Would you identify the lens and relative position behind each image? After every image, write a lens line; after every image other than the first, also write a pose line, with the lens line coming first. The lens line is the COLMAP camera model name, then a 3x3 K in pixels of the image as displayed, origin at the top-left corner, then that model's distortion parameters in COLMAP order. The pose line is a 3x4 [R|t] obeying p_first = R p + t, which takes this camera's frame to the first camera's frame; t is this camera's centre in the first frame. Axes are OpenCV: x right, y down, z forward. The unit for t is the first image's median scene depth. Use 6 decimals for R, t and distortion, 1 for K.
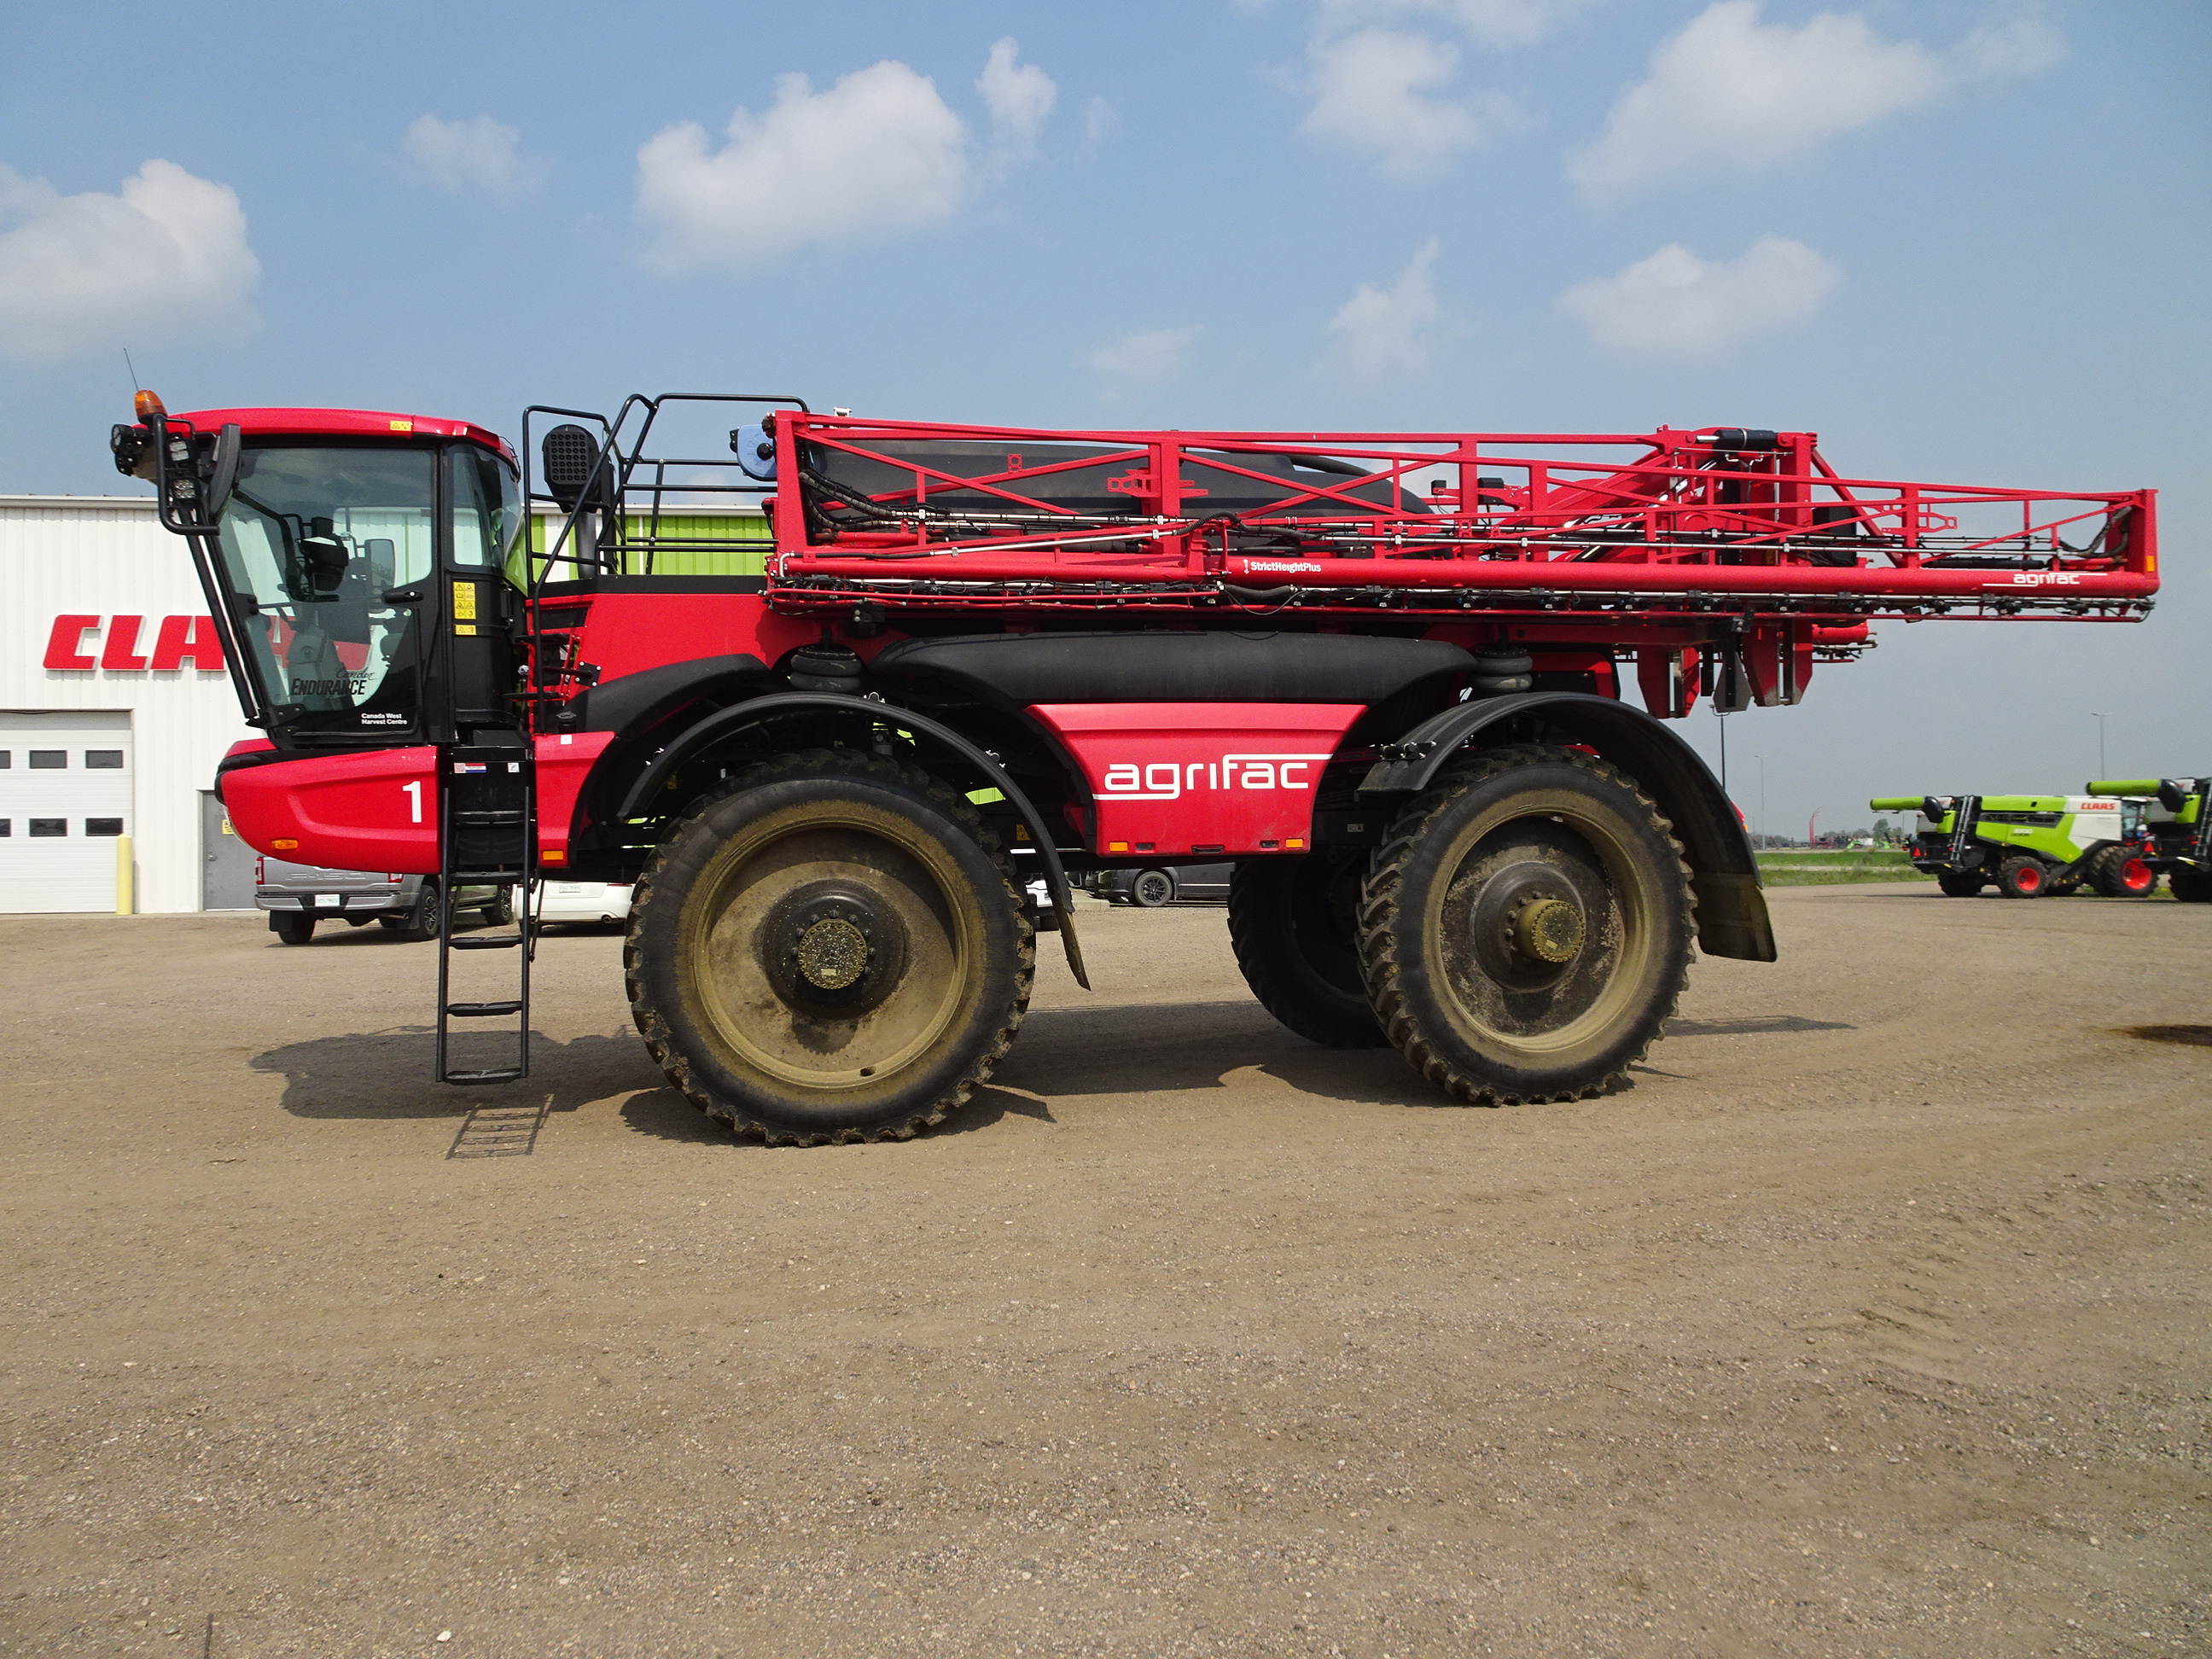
lens RADIAL K [[1515.2, 0, 1106.0], [0, 1515.2, 829.5], [0, 0, 1]] dist [-0.008182, -0.001527]
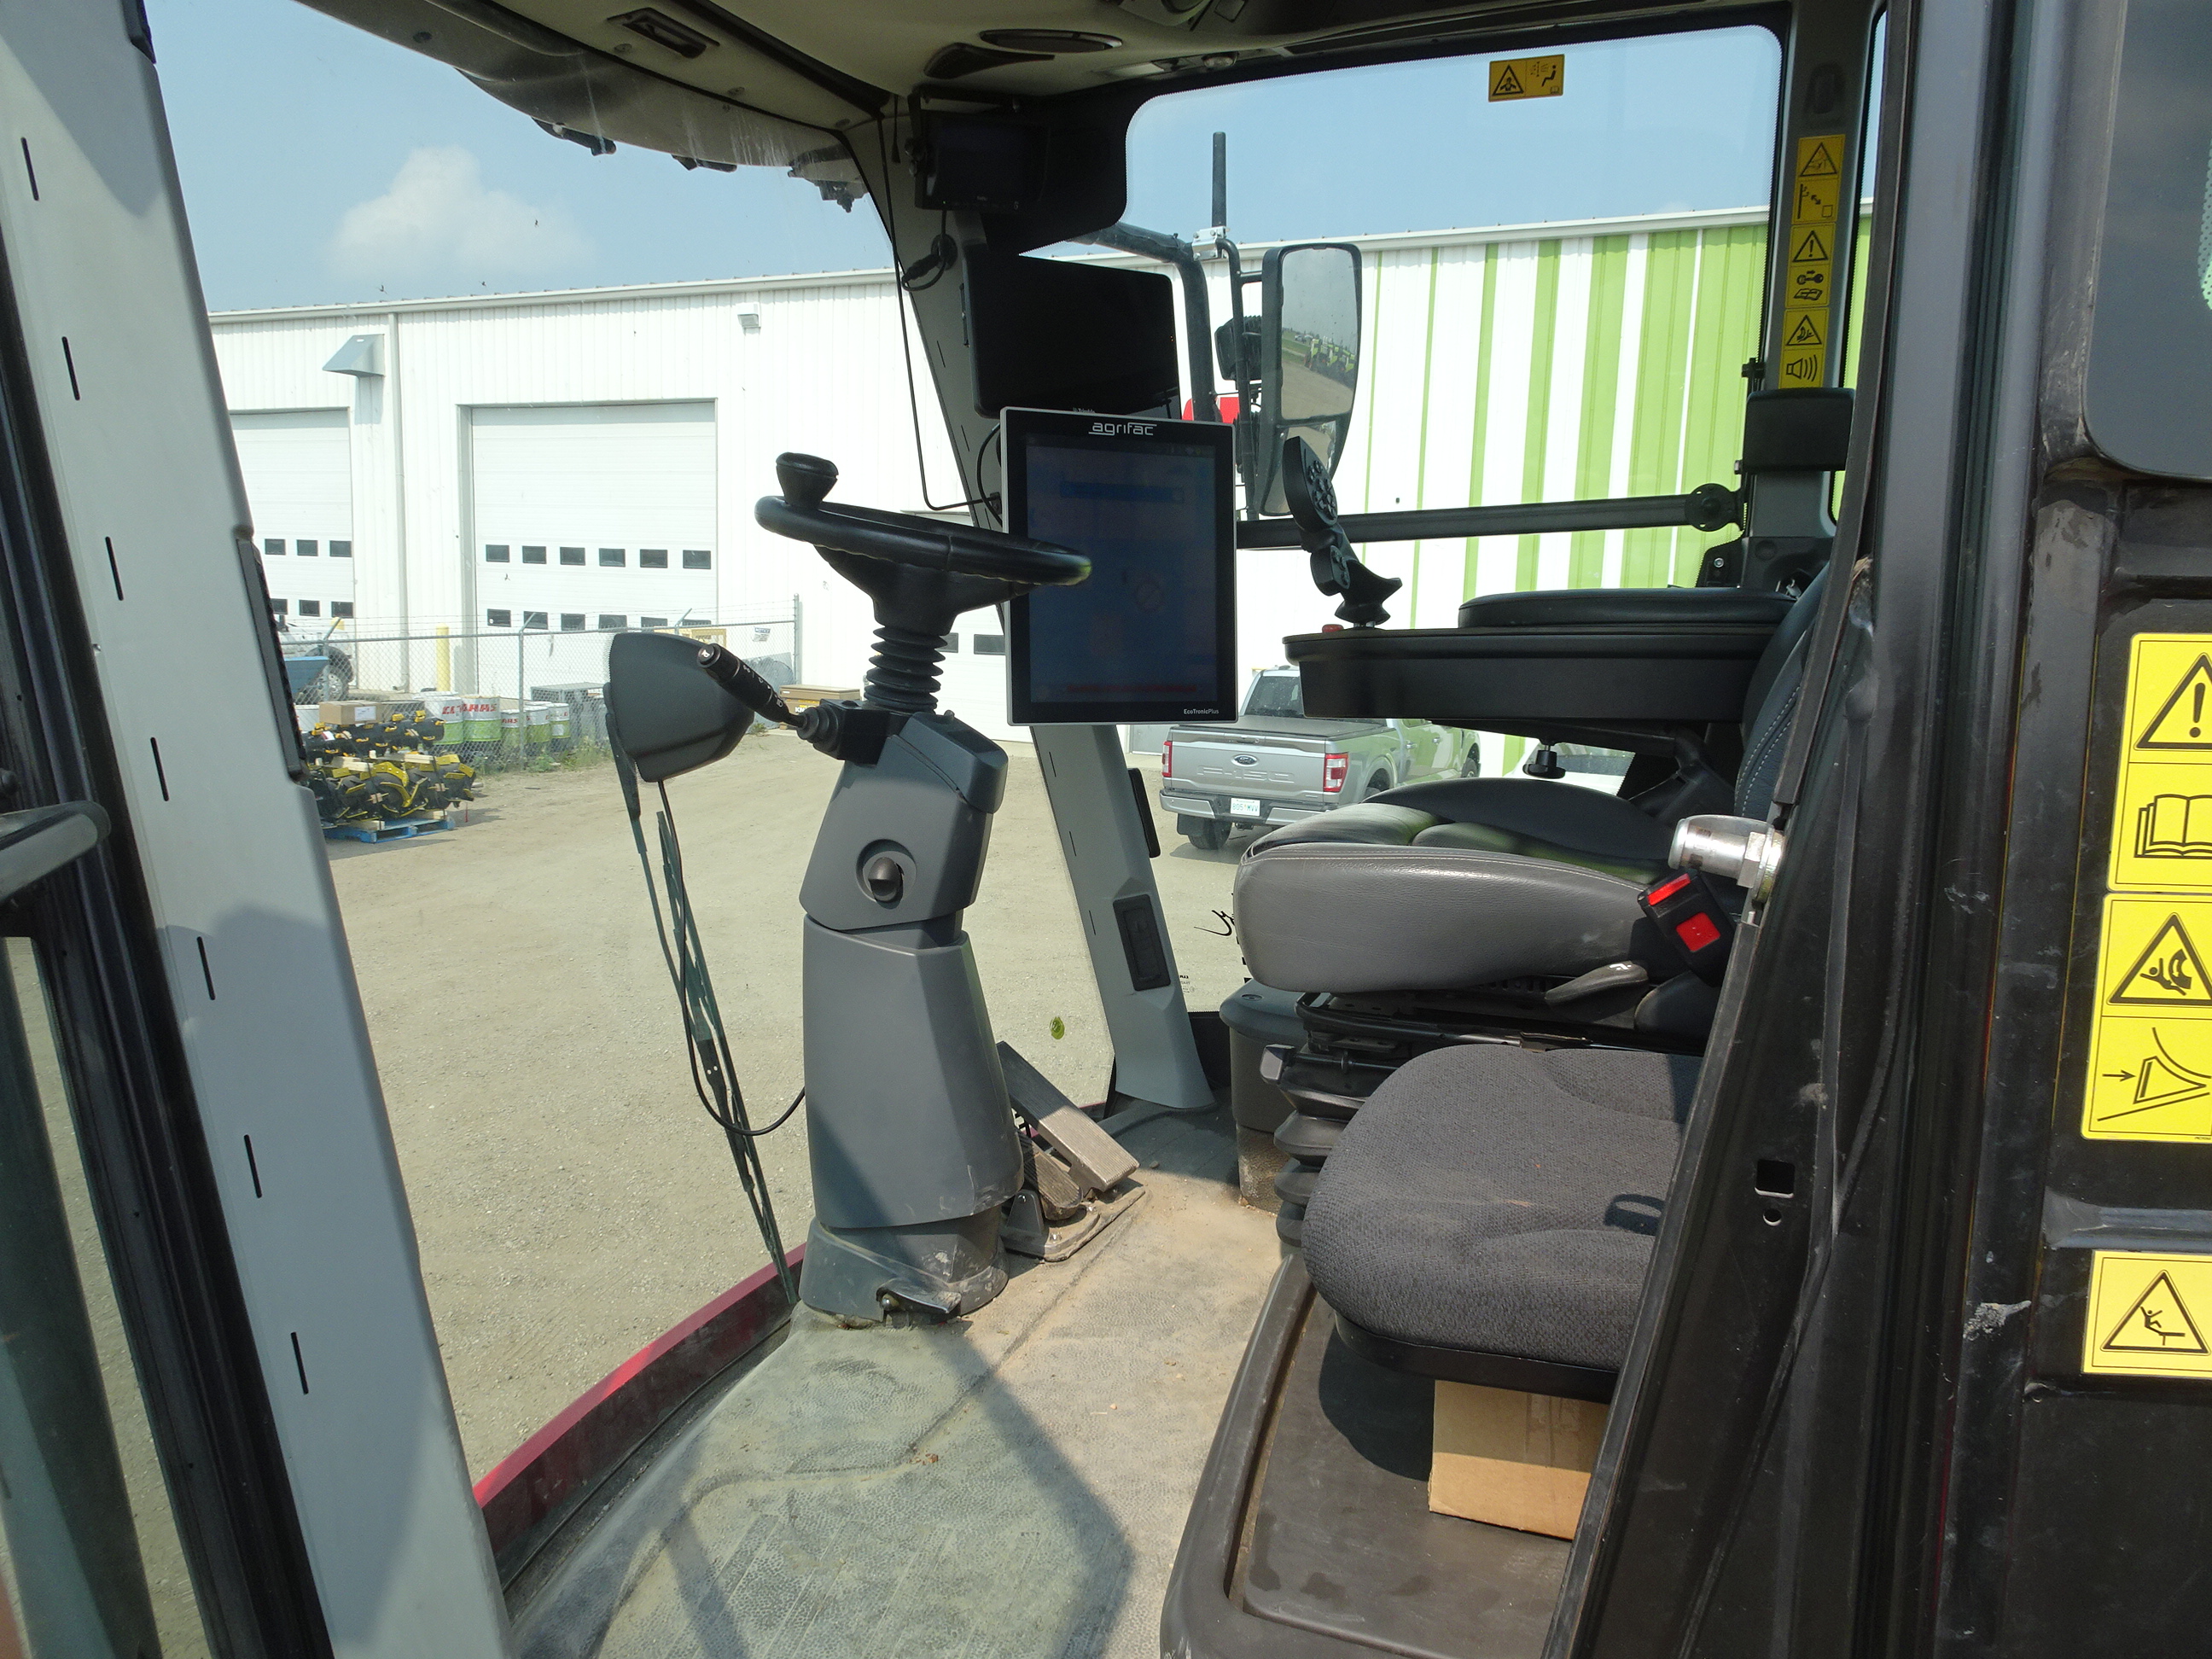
lens RADIAL K [[1515.2, 0, 1106.0], [0, 1515.2, 829.5], [0, 0, 1]] dist [-0.008182, -0.001527]
pose [[0.828174, 0.125637, -0.546209, -0.169947], [-0.037466, 0.984782, 0.169709, -0.064773], [0.559218, -0.120084, 0.820277, 0.361618]]
